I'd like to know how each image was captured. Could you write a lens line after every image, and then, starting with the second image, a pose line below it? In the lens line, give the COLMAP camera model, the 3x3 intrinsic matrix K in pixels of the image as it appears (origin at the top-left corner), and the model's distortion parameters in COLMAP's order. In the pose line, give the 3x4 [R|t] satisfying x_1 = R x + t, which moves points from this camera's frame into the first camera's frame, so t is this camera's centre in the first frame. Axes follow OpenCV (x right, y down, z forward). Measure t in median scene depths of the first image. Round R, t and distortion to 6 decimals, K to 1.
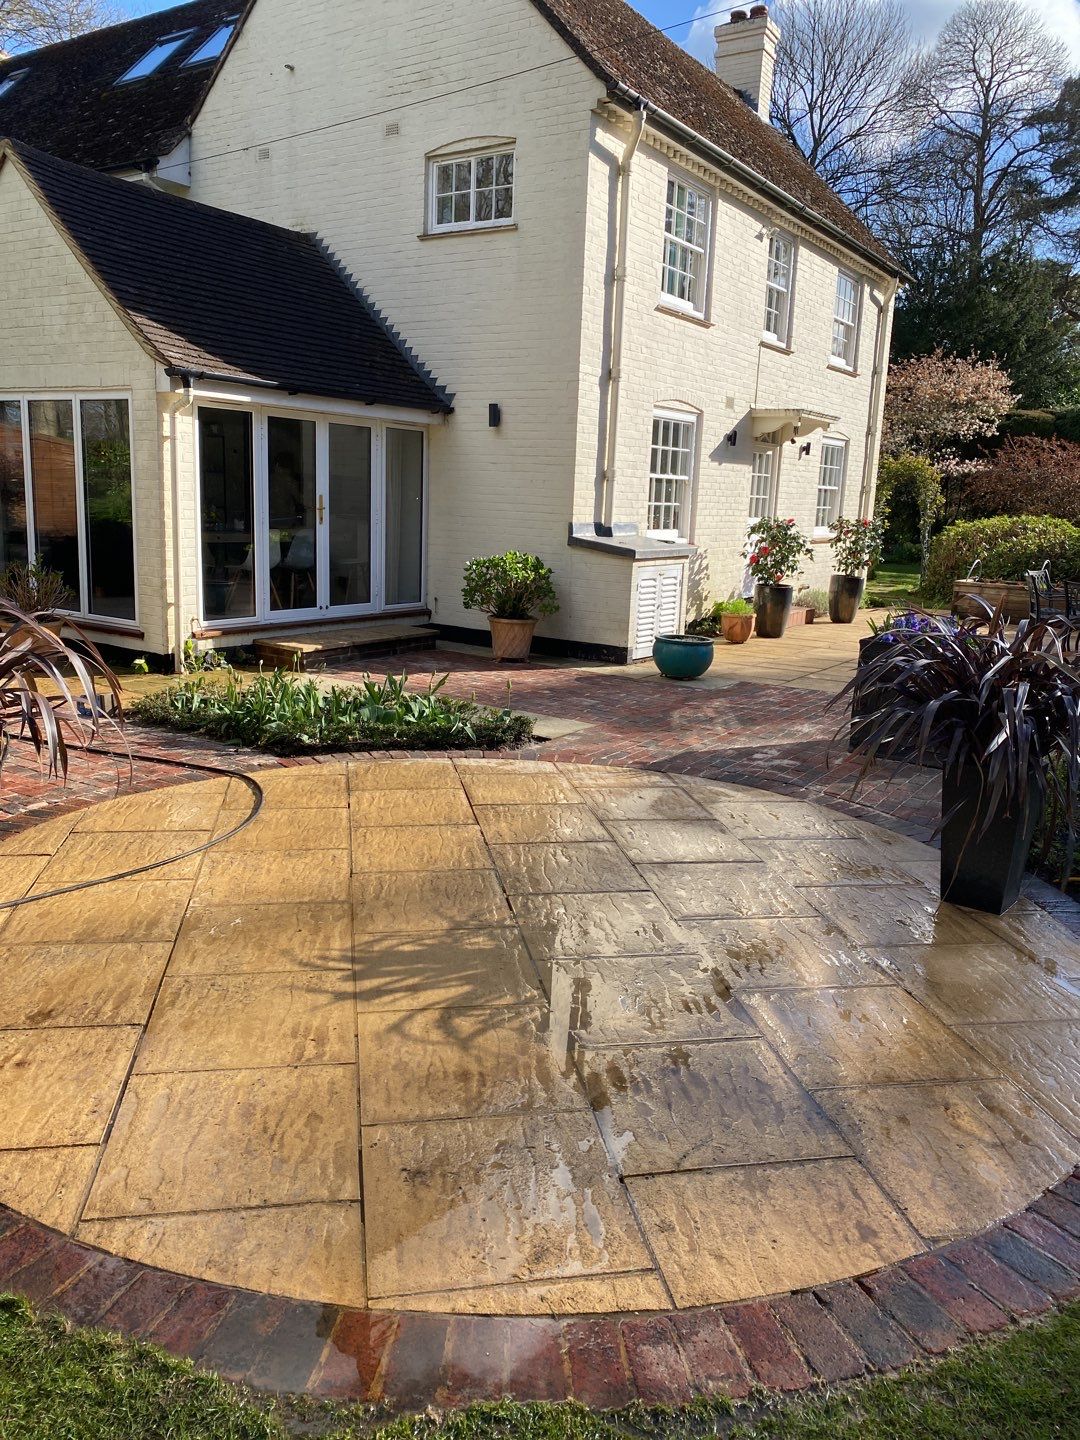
lens RADIAL K [[1086.8, 0, 533.5], [0, 1086.8, 702.1], [0, 0, 1]] dist [0.029224, -0.014561]
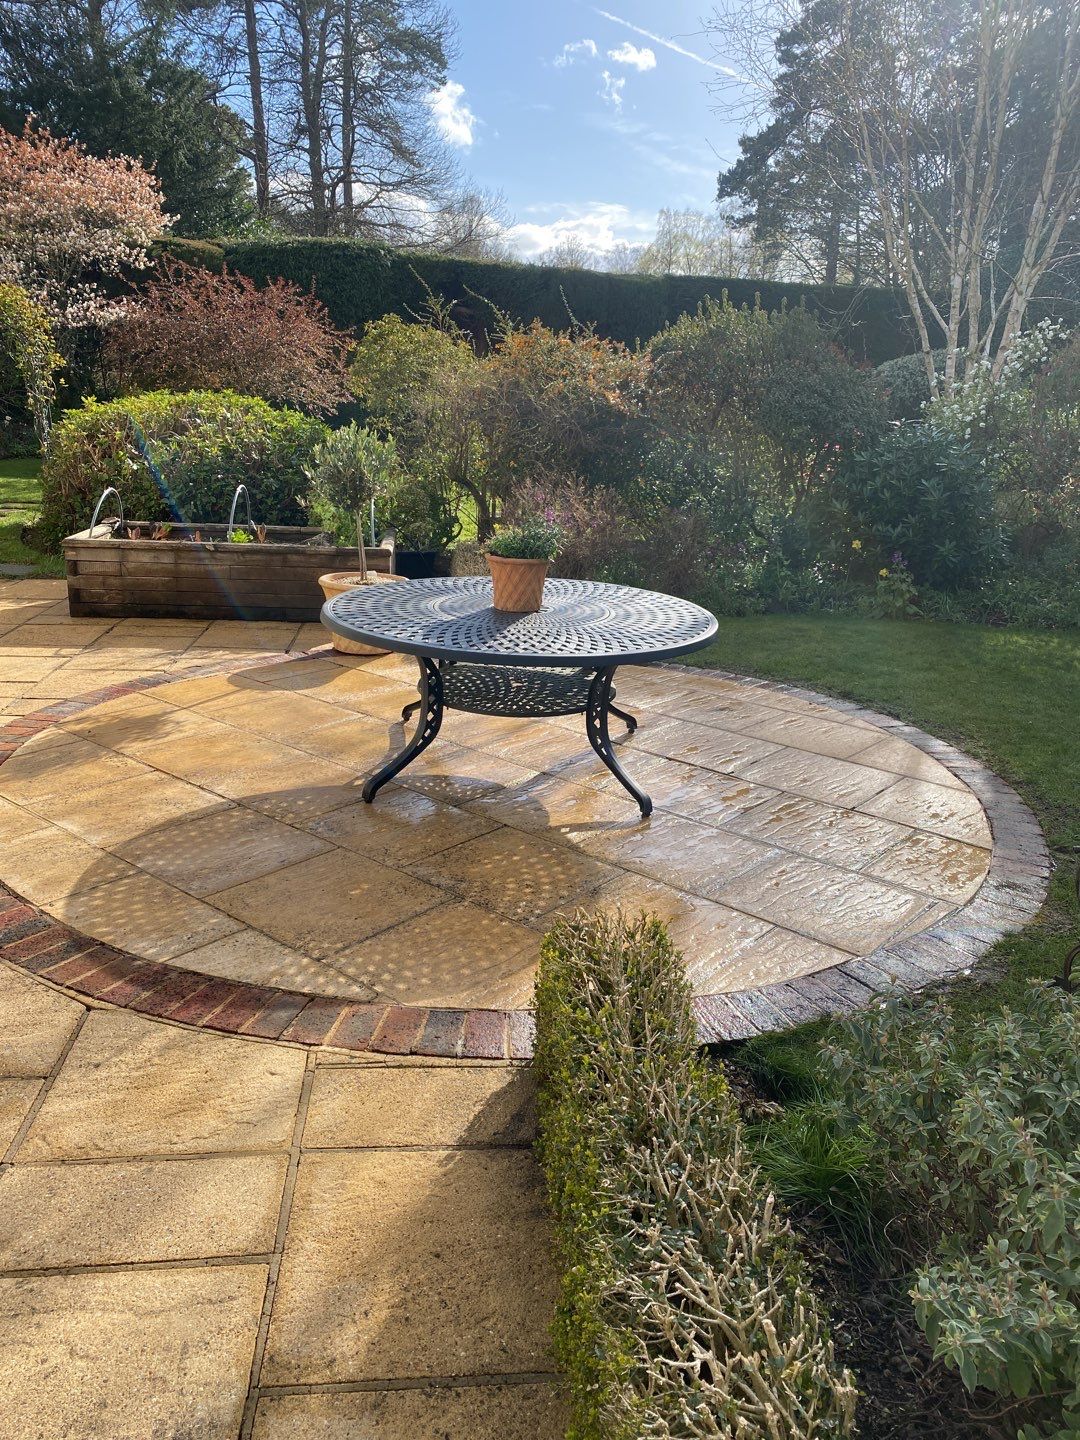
lens RADIAL K [[1087.1, 0, 547.1], [0, 1087.1, 724.1], [0, 0, 1]] dist [0.025542, -0.009014]
pose [[0.768379, -0.190997, 0.610830, 0.404542], [0.107036, 0.979338, 0.171580, -0.152351], [-0.630981, -0.066458, 0.772947, 0.829053]]
